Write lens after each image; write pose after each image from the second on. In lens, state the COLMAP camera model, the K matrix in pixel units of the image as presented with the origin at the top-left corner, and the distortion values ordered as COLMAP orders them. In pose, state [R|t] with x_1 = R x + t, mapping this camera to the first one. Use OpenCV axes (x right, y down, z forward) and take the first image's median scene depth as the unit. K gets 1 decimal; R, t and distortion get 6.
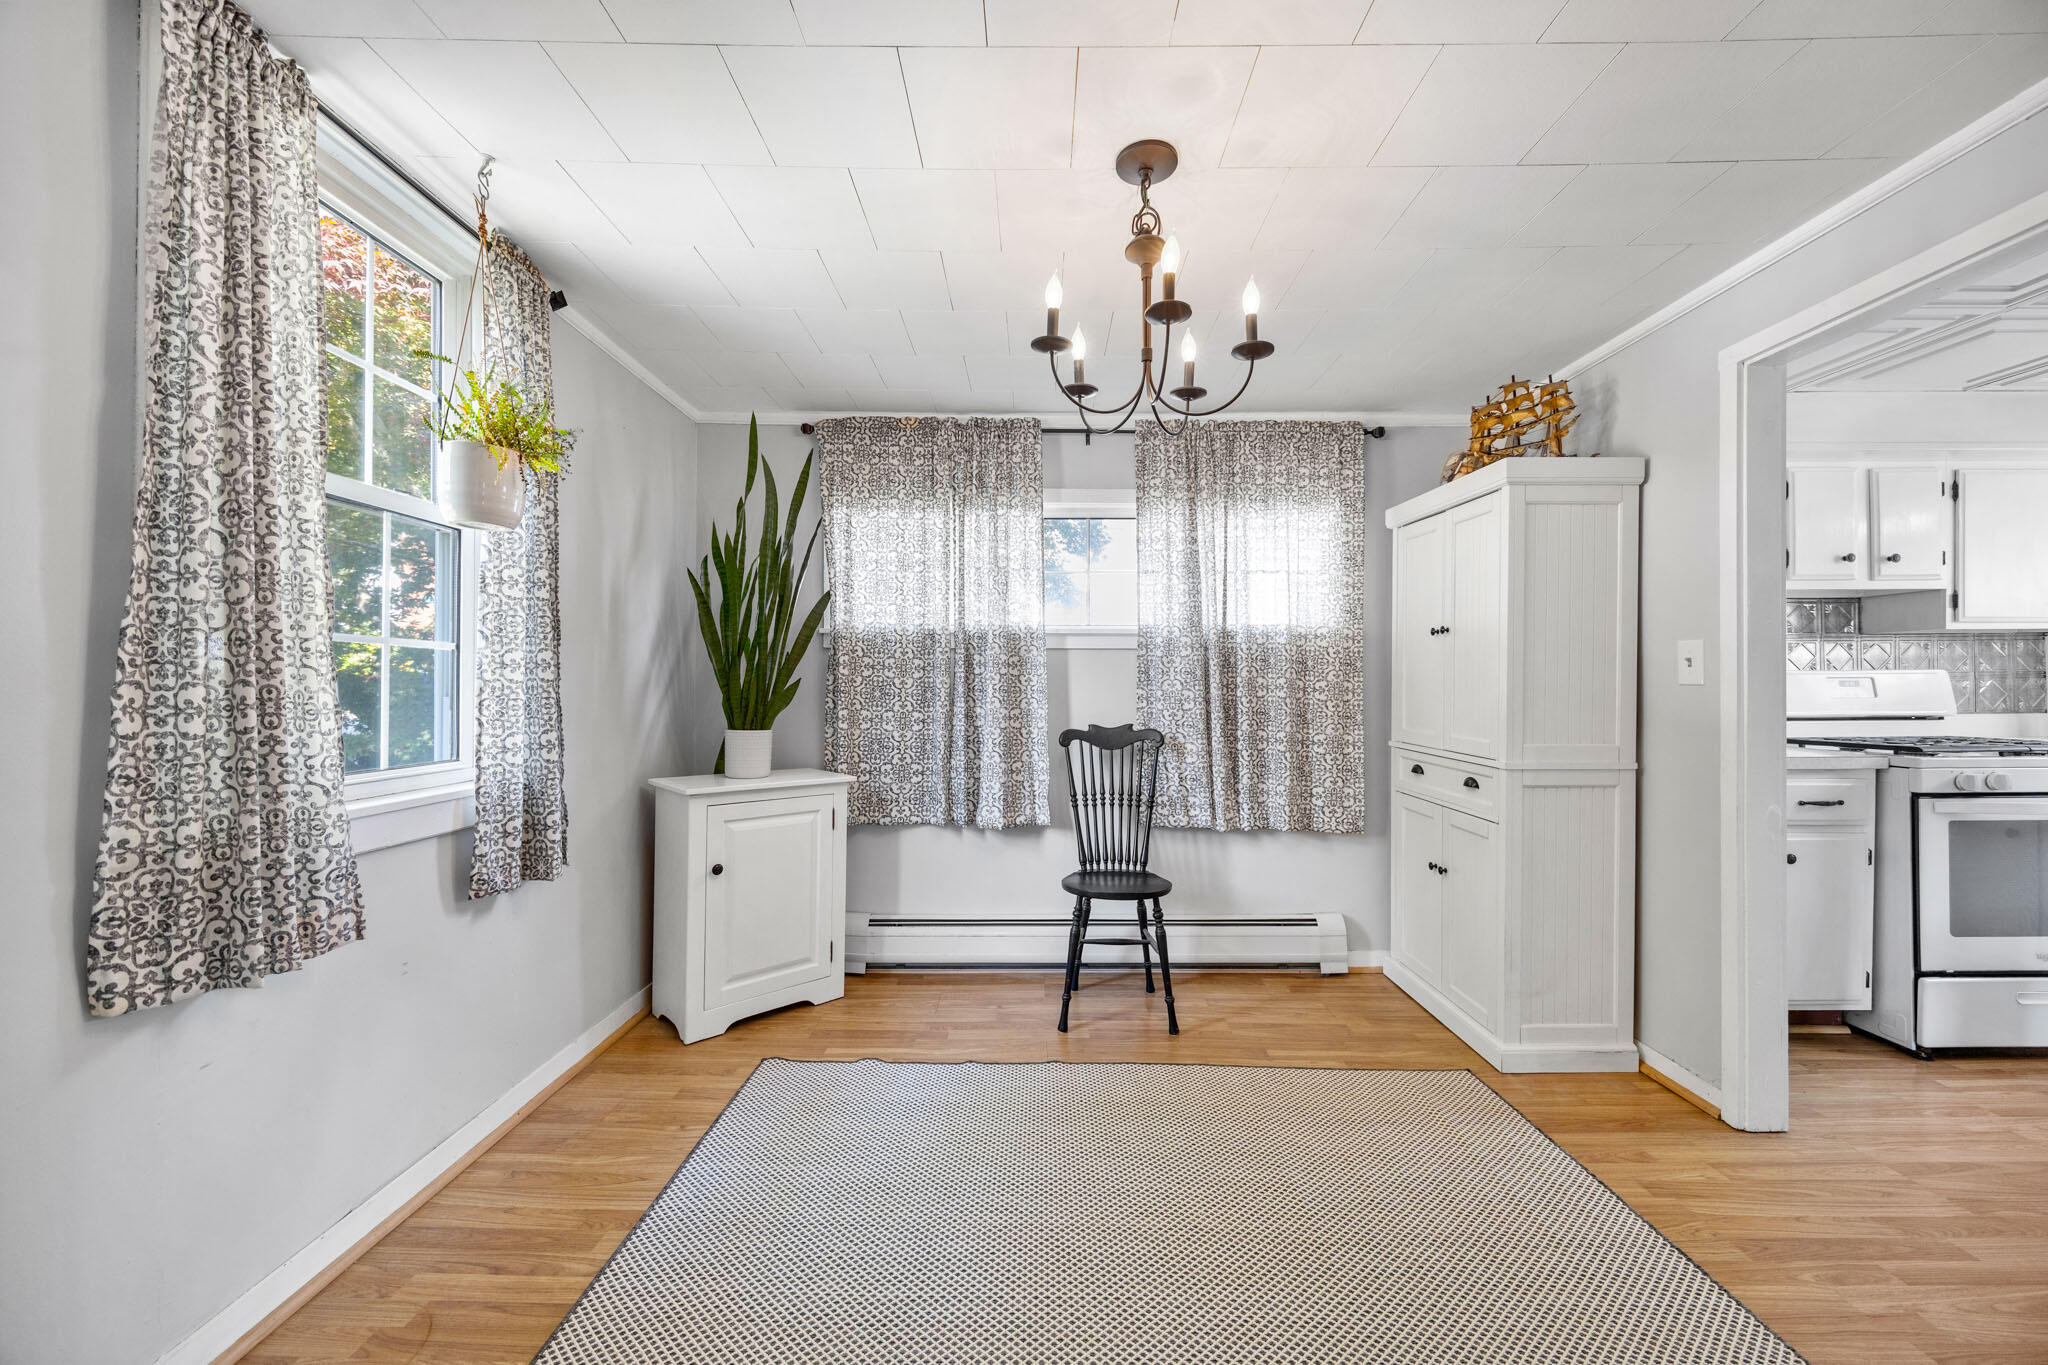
lens RADIAL K [[776.4, 0, 1021.1], [0, 776.4, 688.1], [0, 0, 1]] dist [-0.003807, -0.000384]
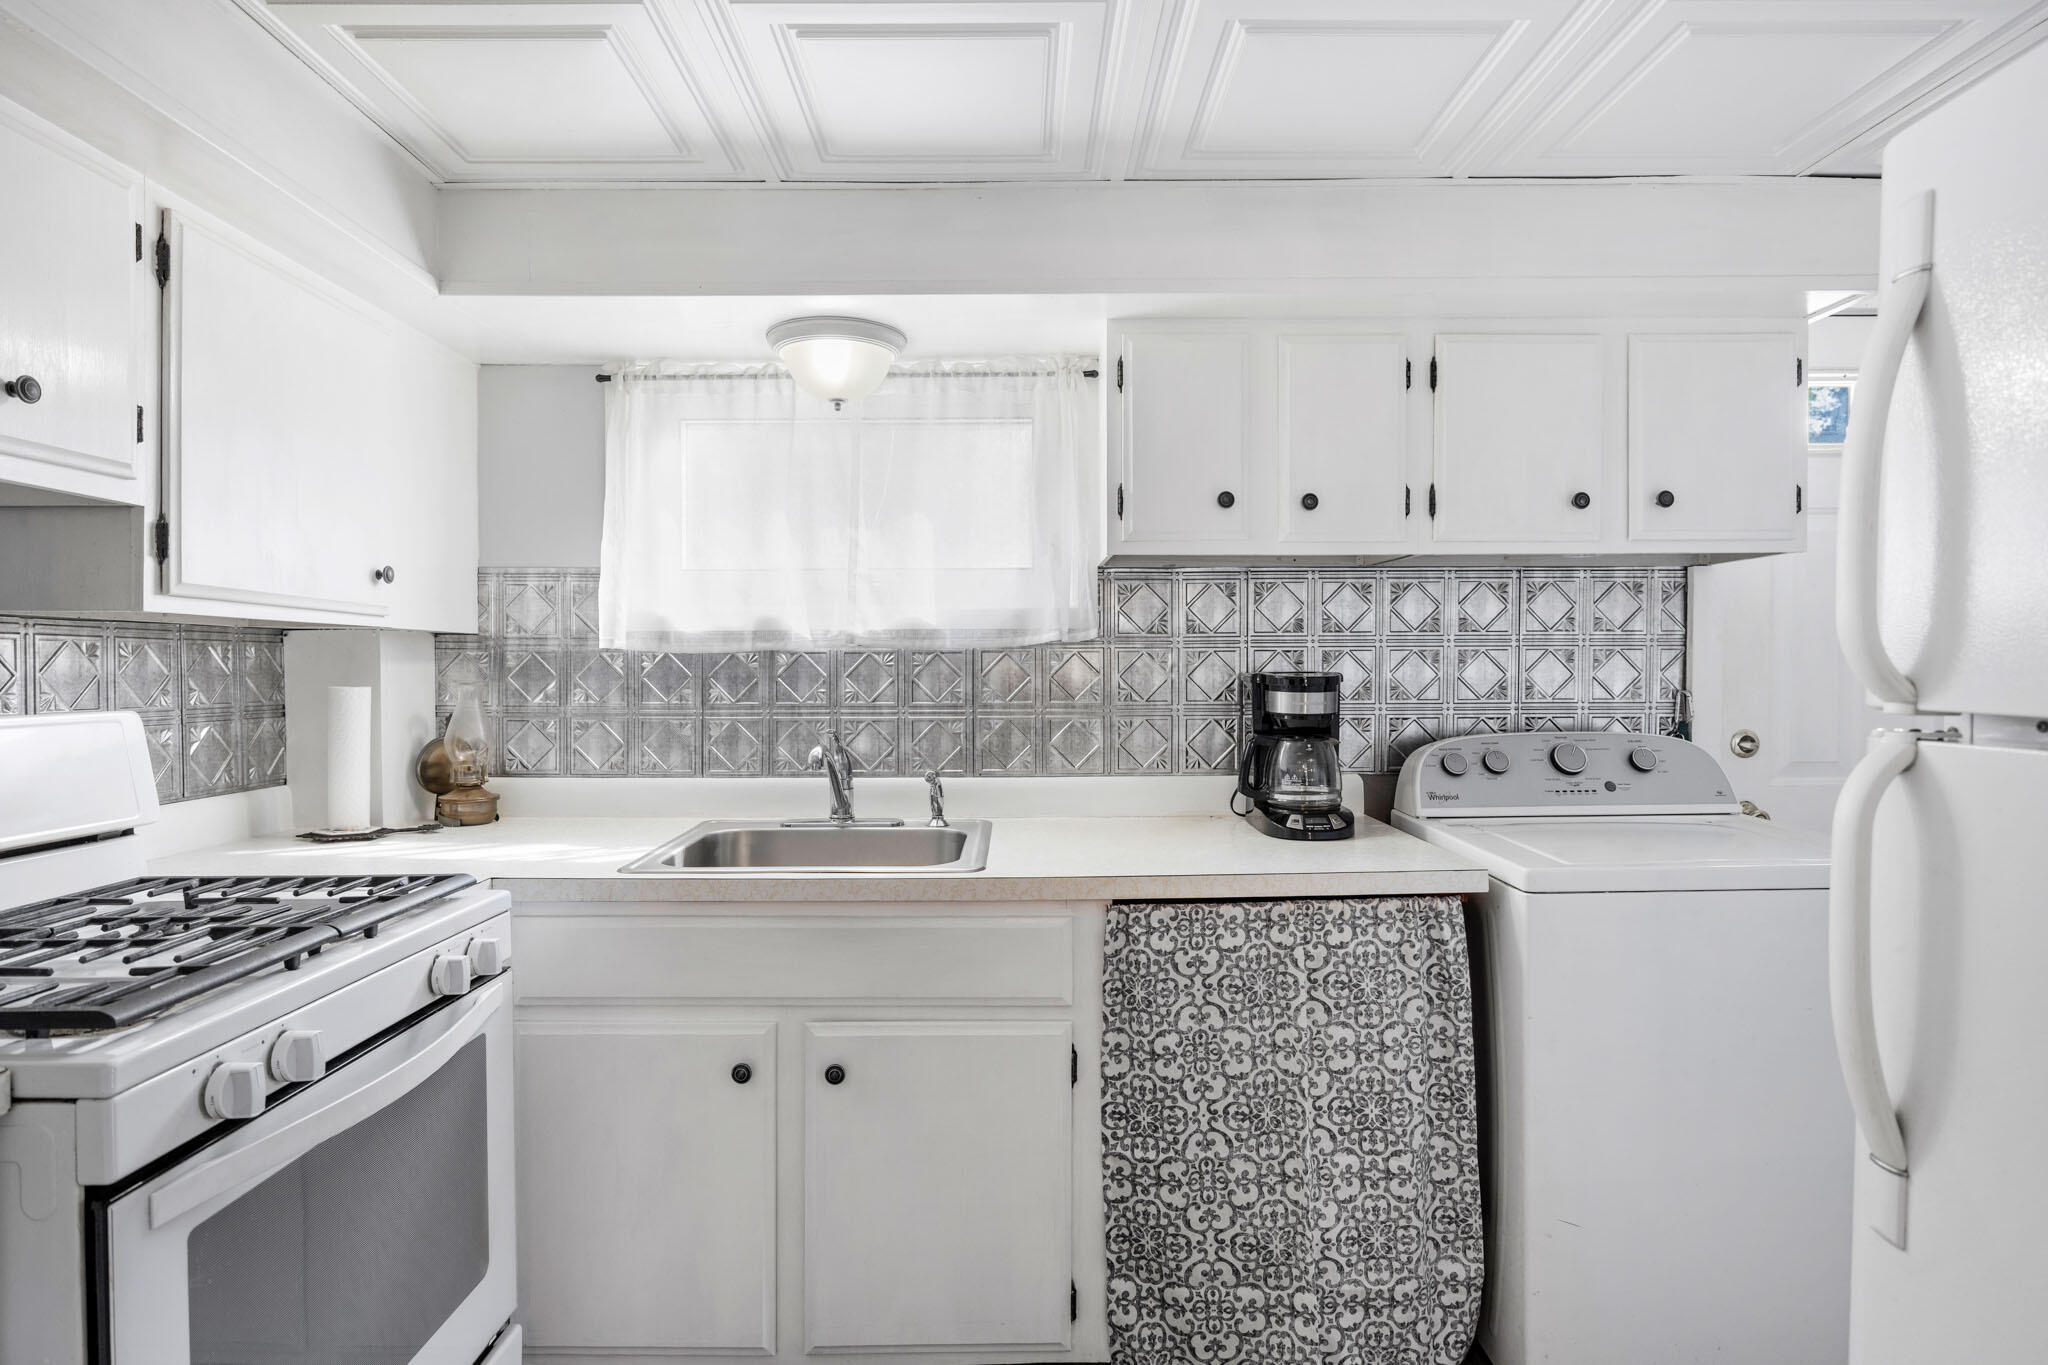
lens RADIAL K [[1104.3, 0, 1026.1], [0, 1104.3, 686.7], [0, 0, 1]] dist [-0.004350, -0.000967]
pose [[-0.019191, -0.004841, 0.999804, 0.598630], [-0.001674, 0.999987, 0.004810, -0.039320], [-0.999814, -0.001582, -0.019199, 0.532437]]
